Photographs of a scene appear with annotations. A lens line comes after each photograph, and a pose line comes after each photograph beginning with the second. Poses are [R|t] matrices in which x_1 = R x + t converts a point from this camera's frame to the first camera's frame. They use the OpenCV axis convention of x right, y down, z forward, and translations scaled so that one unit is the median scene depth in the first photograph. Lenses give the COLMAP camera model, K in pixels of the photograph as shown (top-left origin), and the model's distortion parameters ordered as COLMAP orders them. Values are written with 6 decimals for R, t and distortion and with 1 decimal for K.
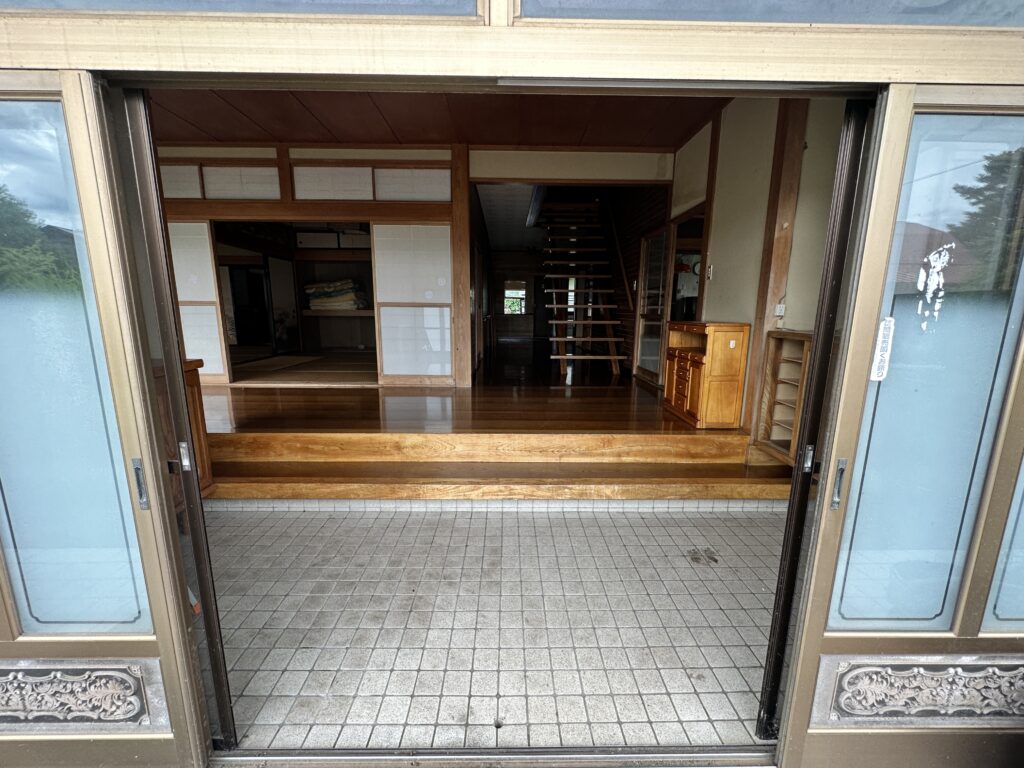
lens RADIAL K [[410.1, 0, 512.0], [0, 410.1, 384.0], [0, 0, 1]] dist [-0.006202, -0.000195]
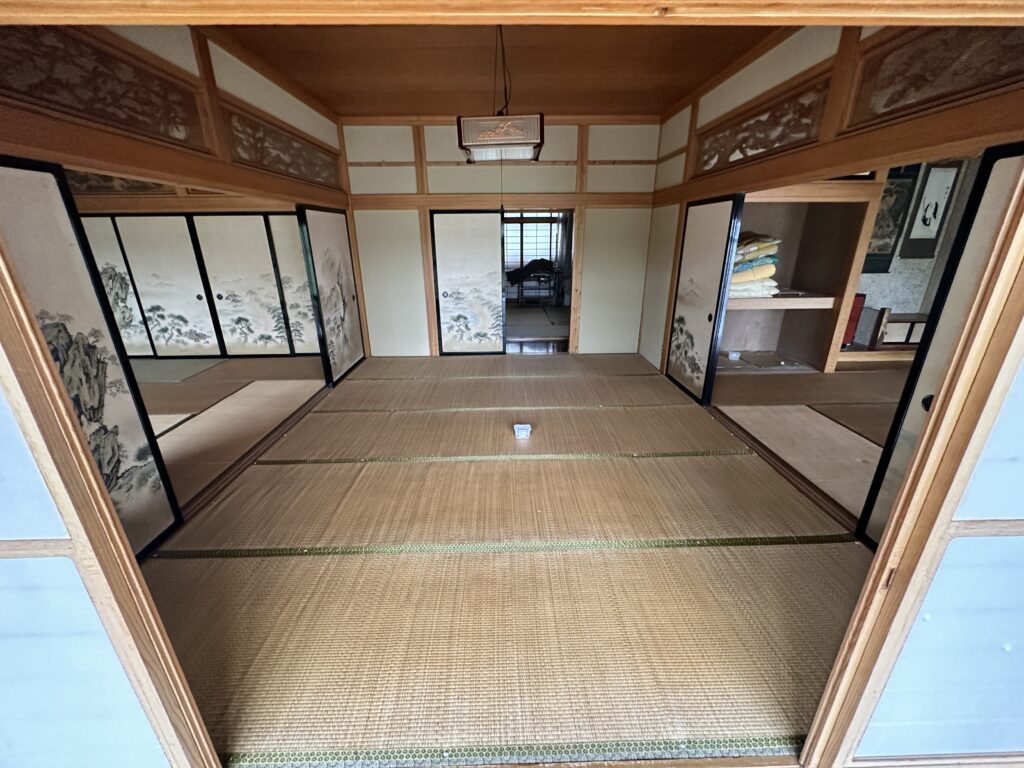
lens RADIAL K [[410.1, 0, 512.0], [0, 410.1, 384.0], [0, 0, 1]] dist [-0.006202, -0.000195]
pose [[0.999804, -0.018633, 0.006741, -0.741961], [0.017265, 0.986141, 0.165010, -0.164756], [-0.009723, -0.164861, 0.986269, 0.456062]]
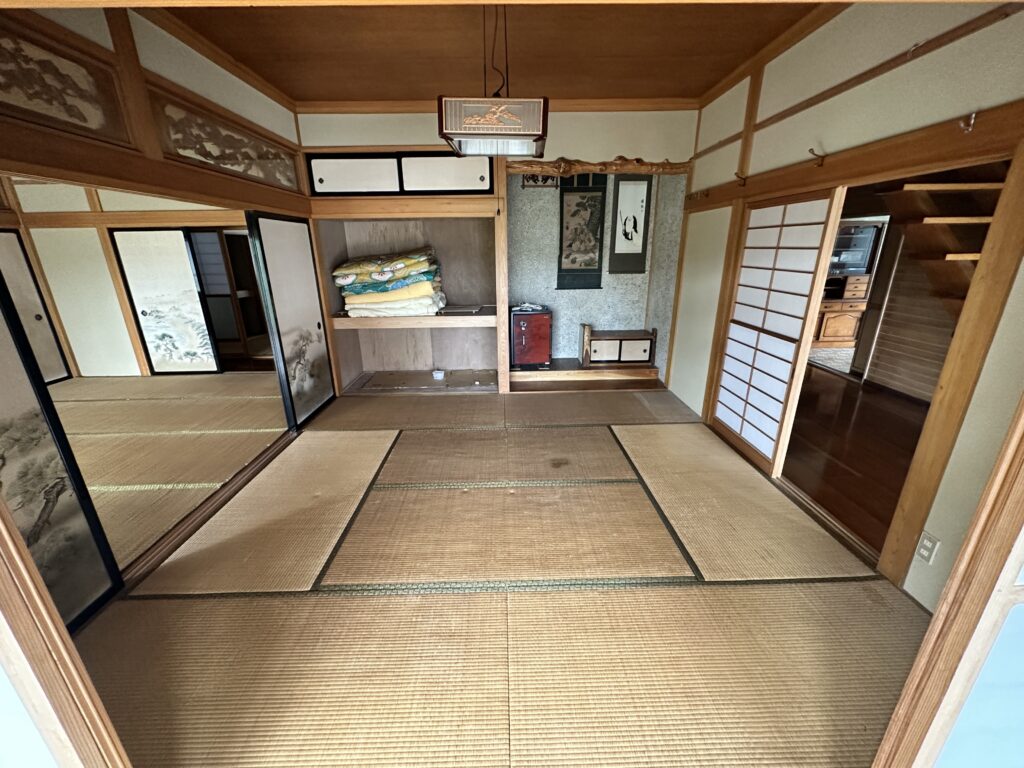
lens RADIAL K [[416.2, 0, 512.0], [0, 416.2, 384.0], [0, 0, 1]] dist [0.001081, -0.000011]
pose [[0.999790, -0.020263, -0.003041, -0.285575], [0.020486, 0.991560, 0.128019, -0.161348], [0.000422, -0.128054, 0.991767, 0.466962]]
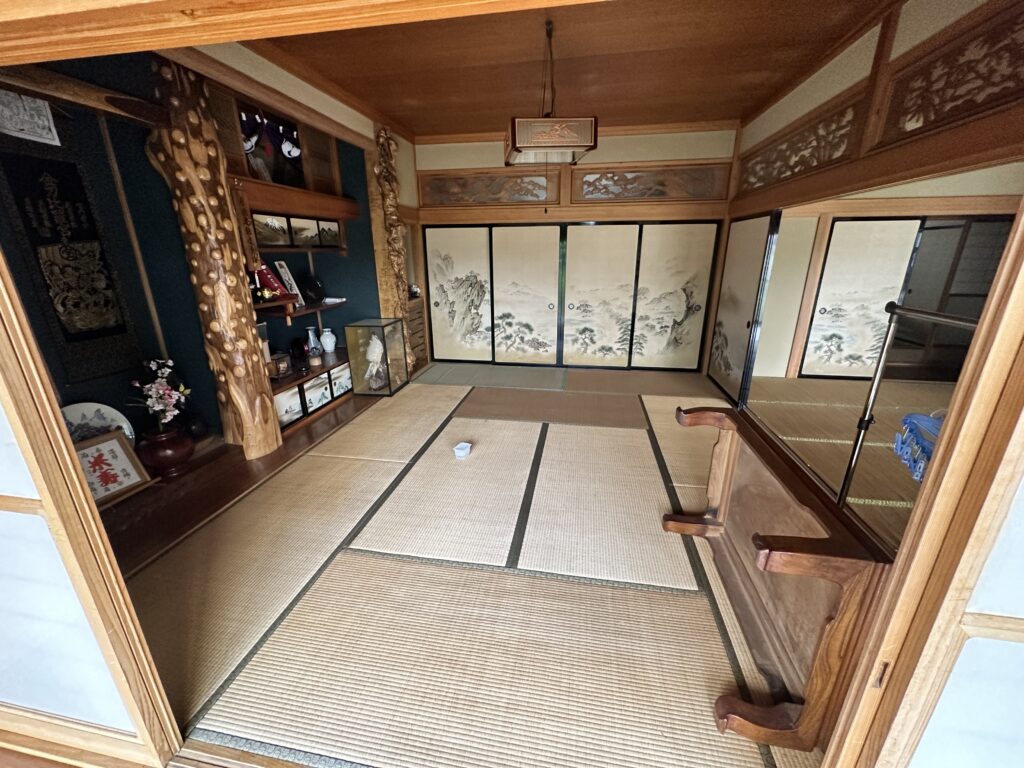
lens RADIAL K [[410.1, 0, 512.0], [0, 410.1, 384.0], [0, 0, 1]] dist [-0.006202, -0.000195]
pose [[0.982545, 0.042951, -0.181000, -1.153103], [-0.018112, 0.990445, 0.136712, -0.167617], [0.185142, -0.131048, 0.973935, 0.459721]]
